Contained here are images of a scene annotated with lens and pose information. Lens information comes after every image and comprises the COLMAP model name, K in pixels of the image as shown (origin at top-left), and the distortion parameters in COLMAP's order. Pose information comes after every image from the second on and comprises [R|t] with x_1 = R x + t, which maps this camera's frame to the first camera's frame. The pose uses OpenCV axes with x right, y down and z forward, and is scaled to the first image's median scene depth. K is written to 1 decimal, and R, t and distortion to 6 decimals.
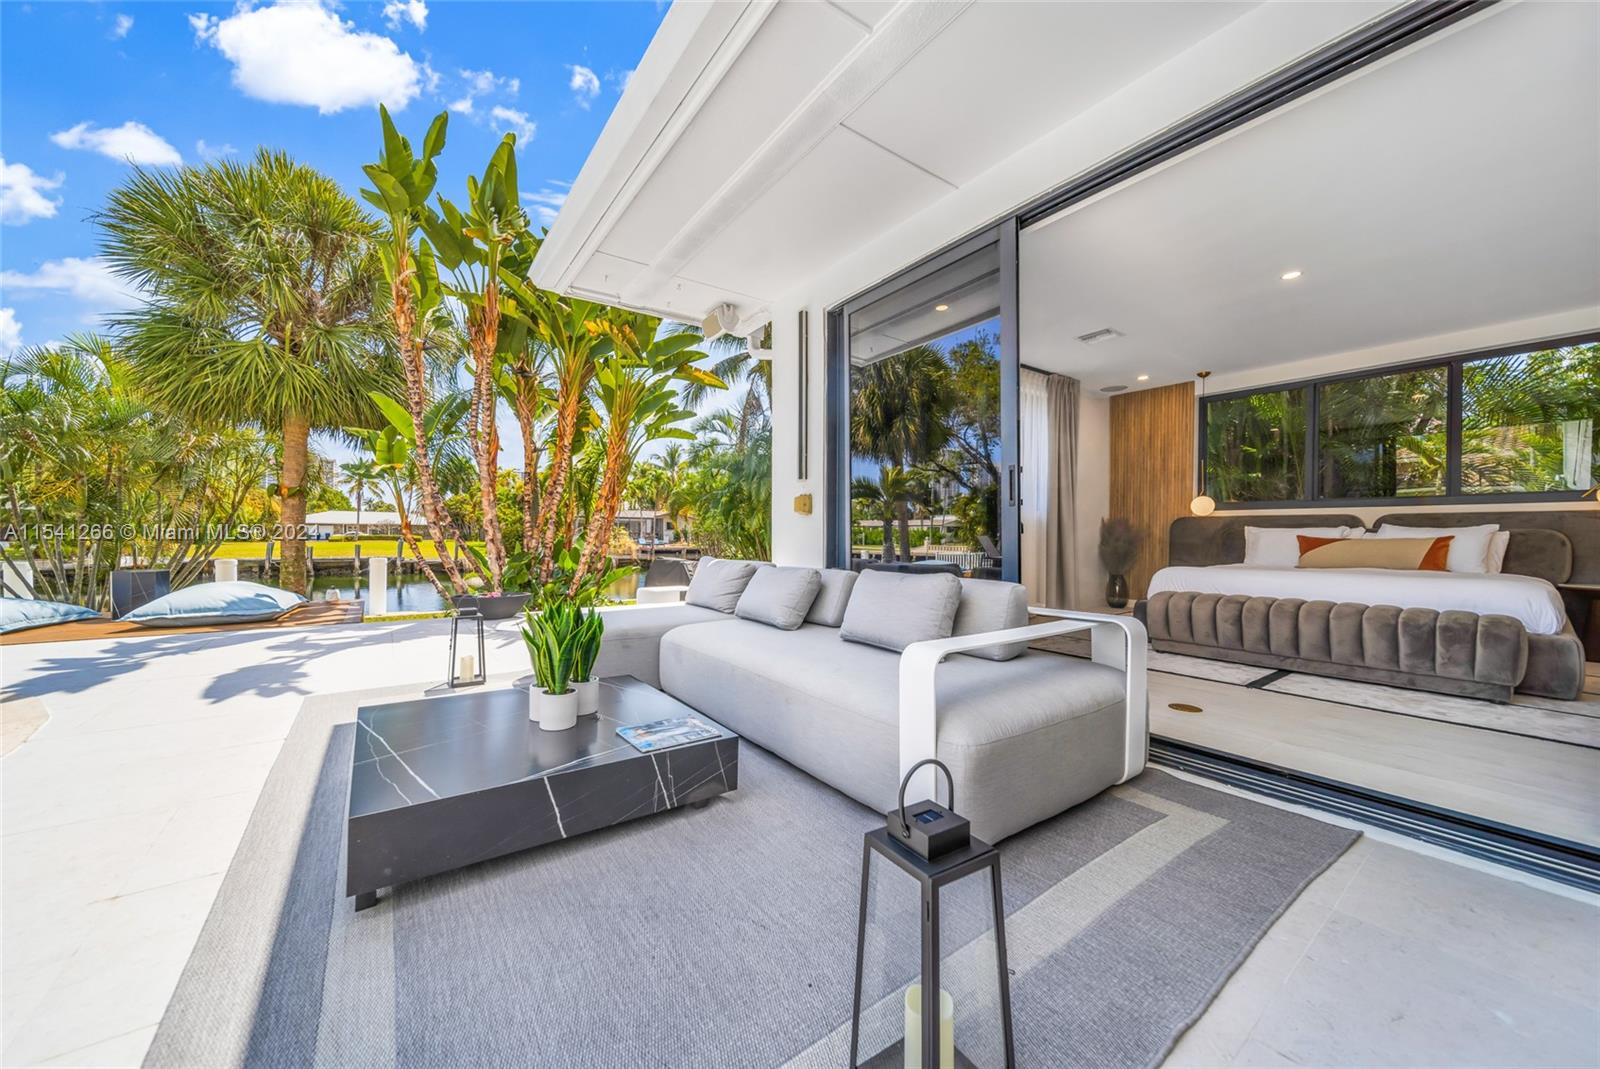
lens RADIAL K [[571.0, 0, 807.3], [0, 571.0, 535.5], [0, 0, 1]] dist [0.008353, -0.000277]
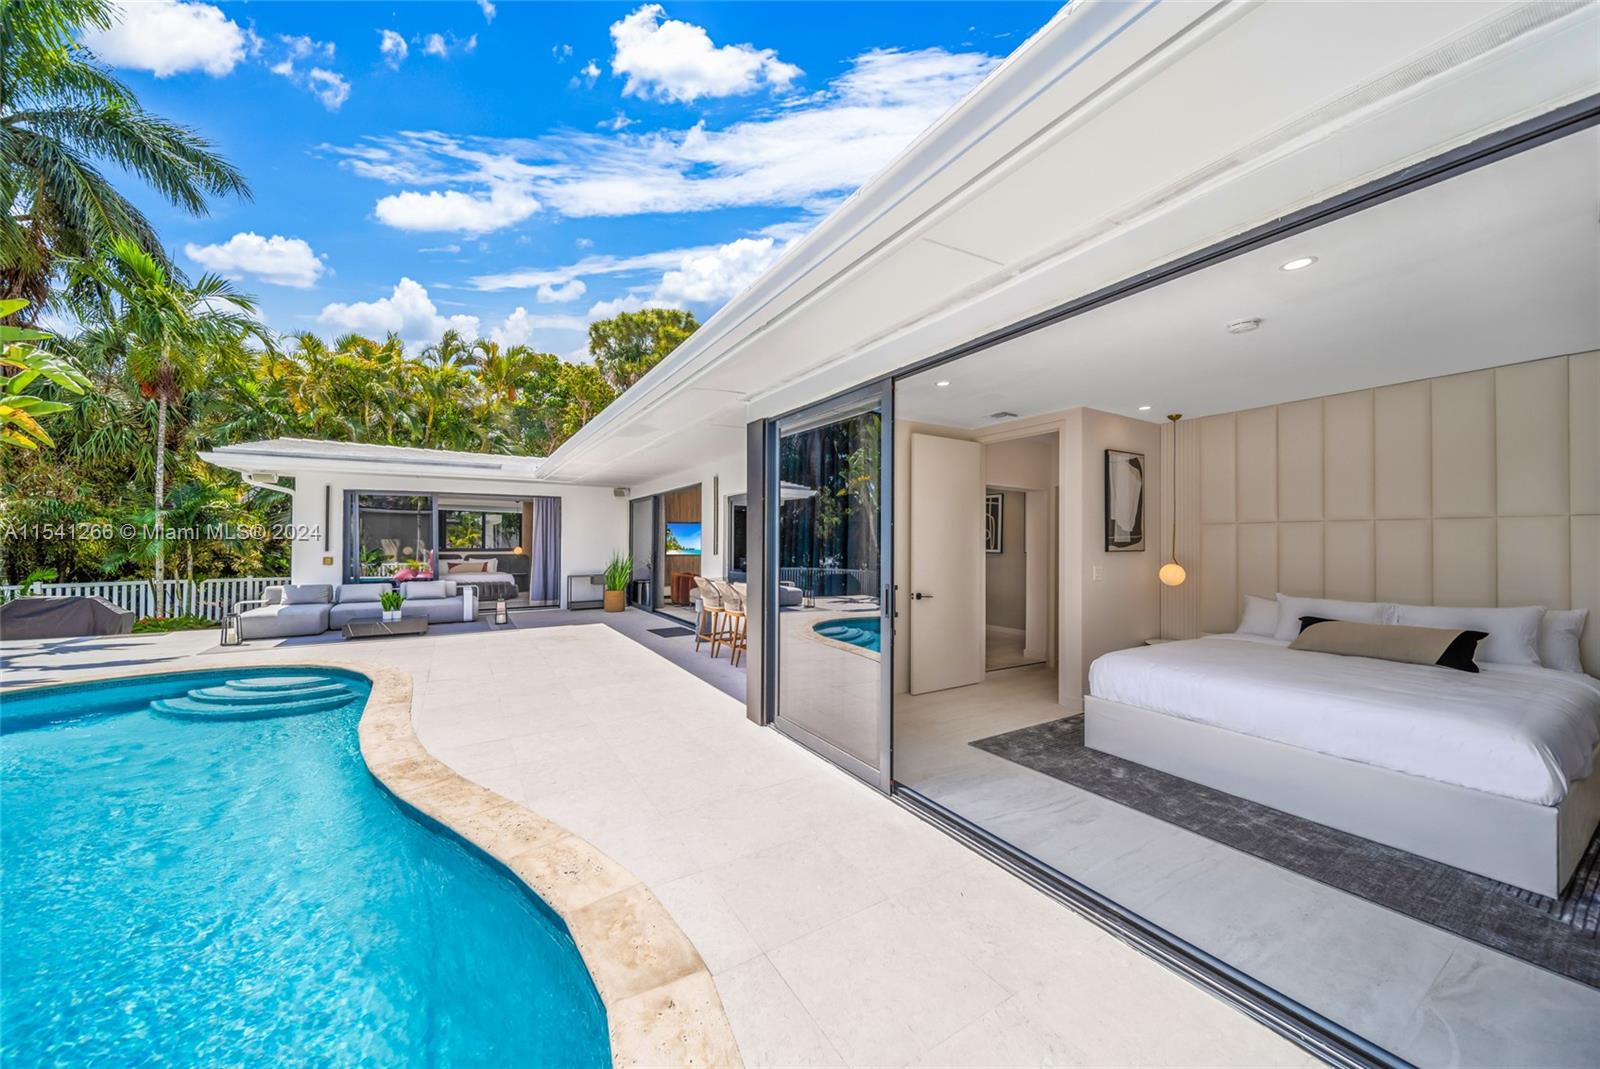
lens RADIAL K [[571.0, 0, 807.3], [0, 571.0, 535.5], [0, 0, 1]] dist [0.008353, -0.000277]
pose [[0.093814, 0.006335, 0.995570, -2.150271], [-0.003929, 0.999974, -0.005992, -0.147669], [-0.995582, -0.003350, 0.093837, -1.248790]]
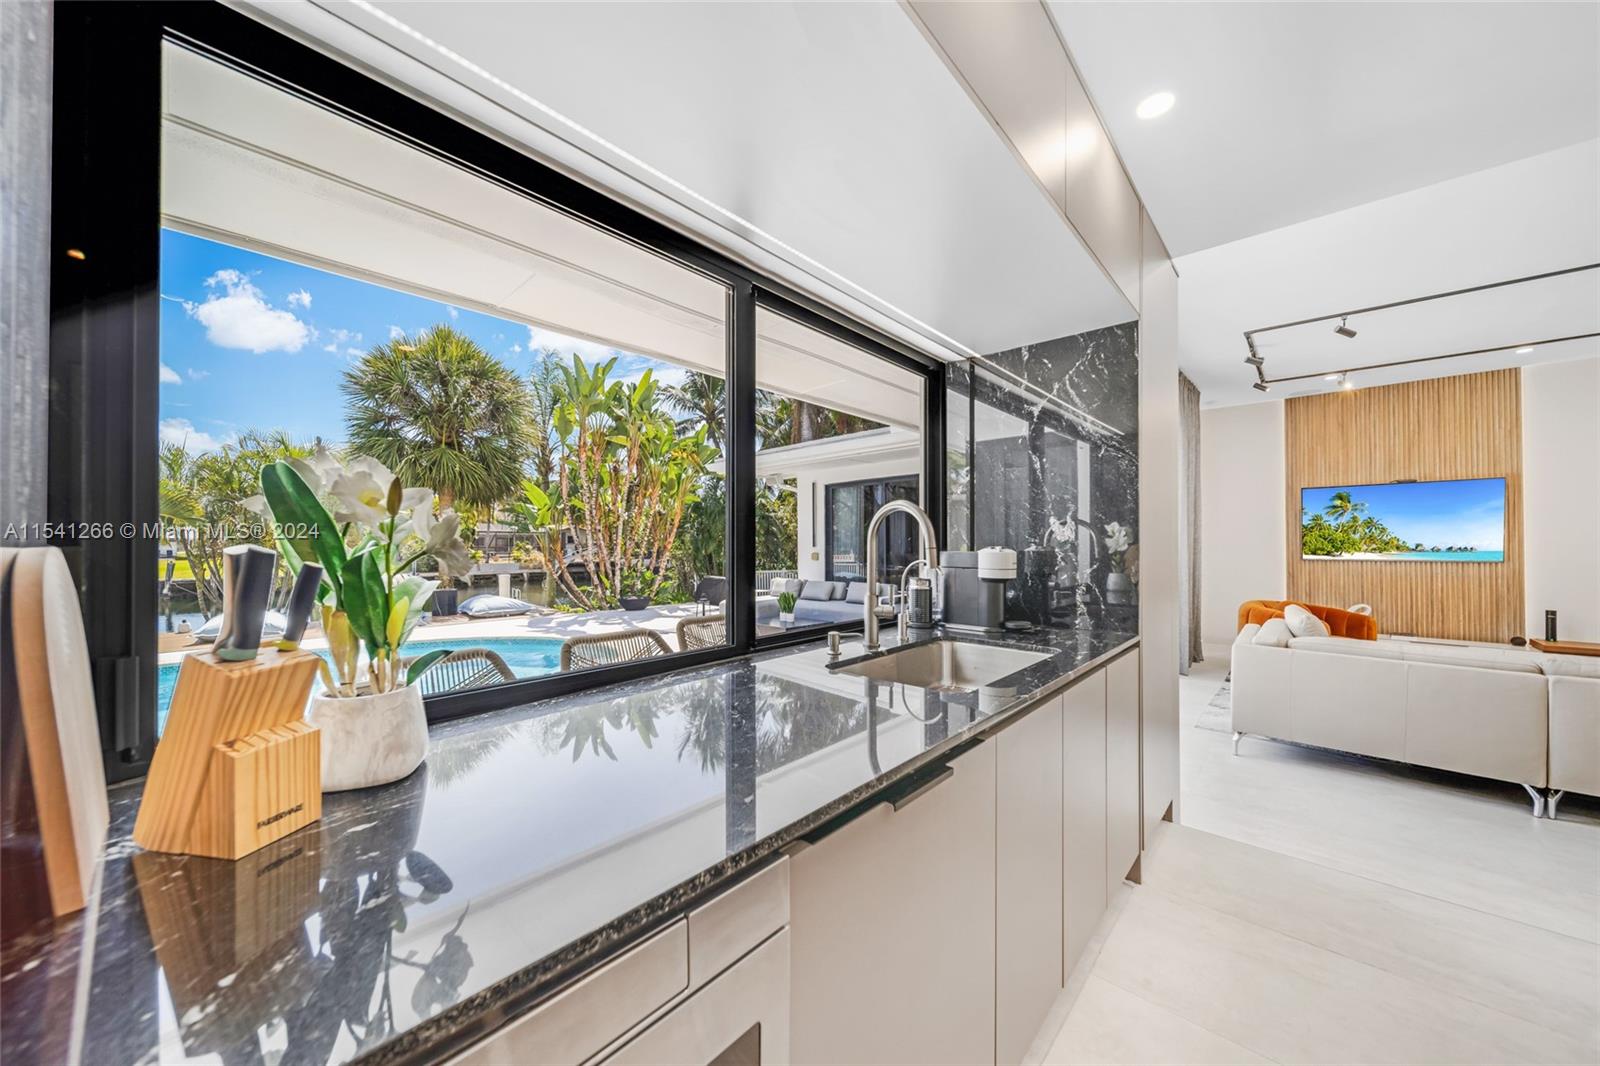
lens RADIAL K [[557.6, 0, 781.1], [0, 557.6, 541.4], [0, 0, 1]] dist [0.010222, -0.003552]
pose [[0.984237, -0.008151, 0.176665, -0.555125], [0.008765, 0.999958, -0.002697, -0.107298], [-0.176636, 0.004203, 0.984267, -1.353611]]
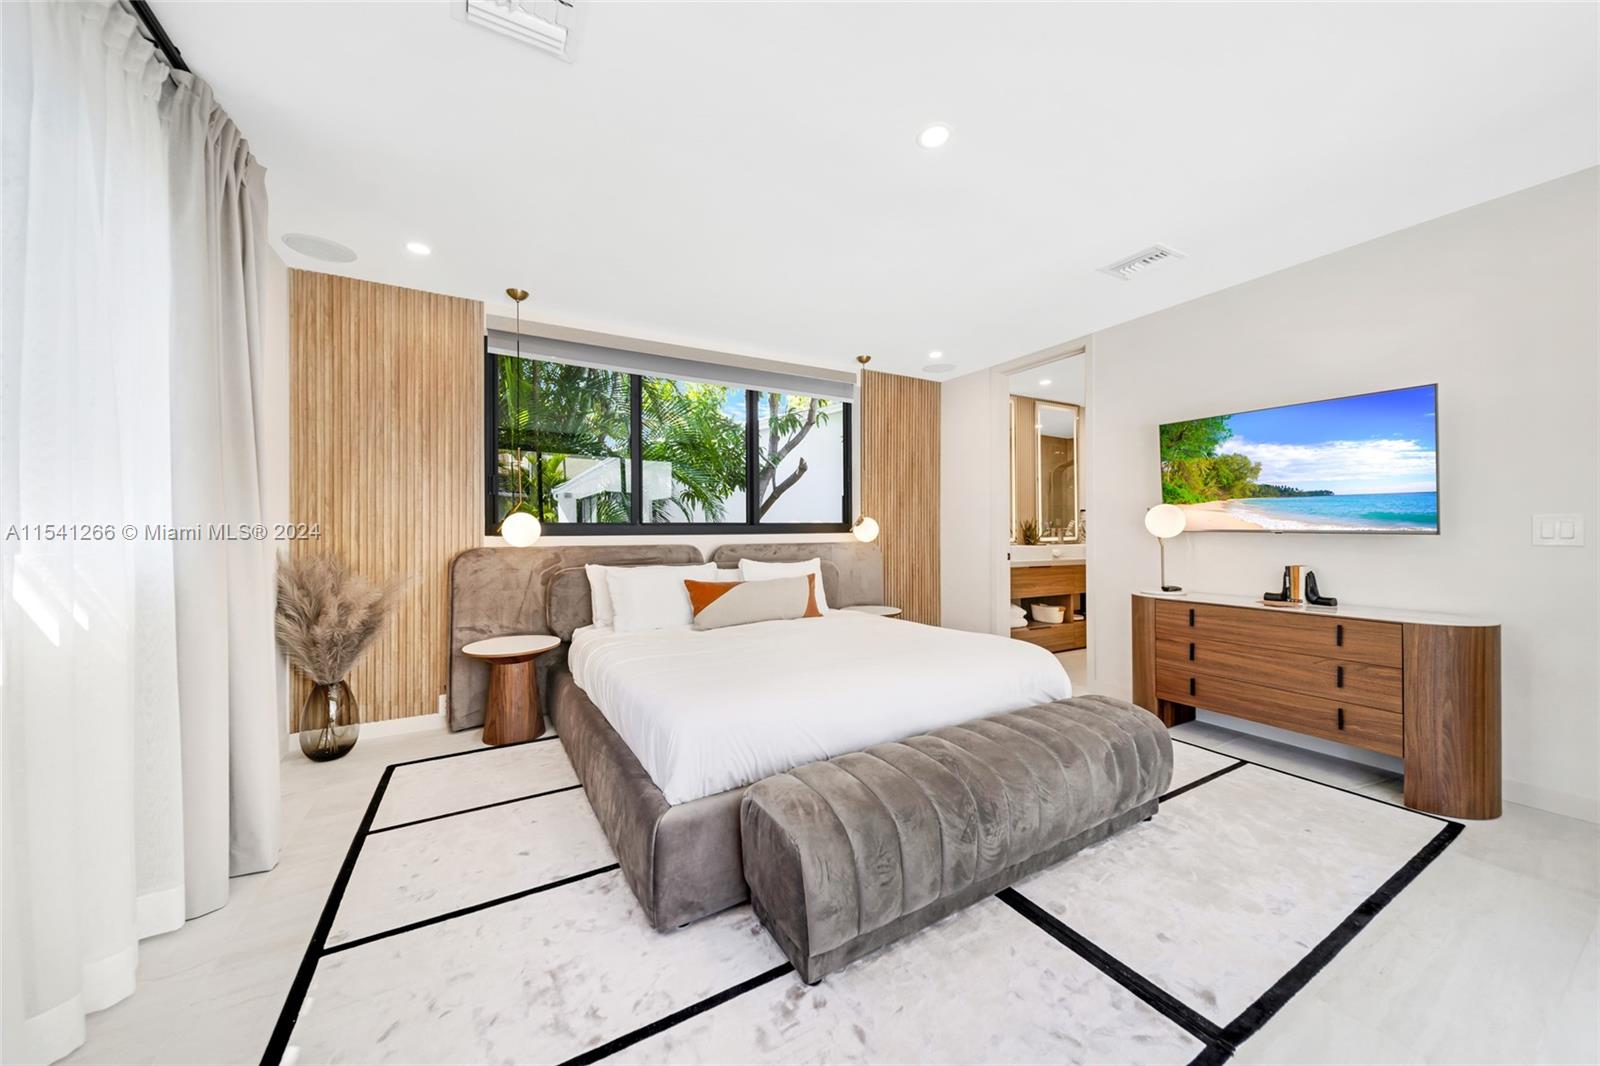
lens RADIAL K [[555.7, 0, 792.5], [0, 555.7, 527.3], [0, 0, 1]] dist [0.009440, -0.003679]
pose [[0.135799, -0.003161, 0.990731, 0.259958], [0.004477, 0.999987, 0.002577, -0.074337], [-0.990726, 0.004085, 0.135811, 0.916817]]
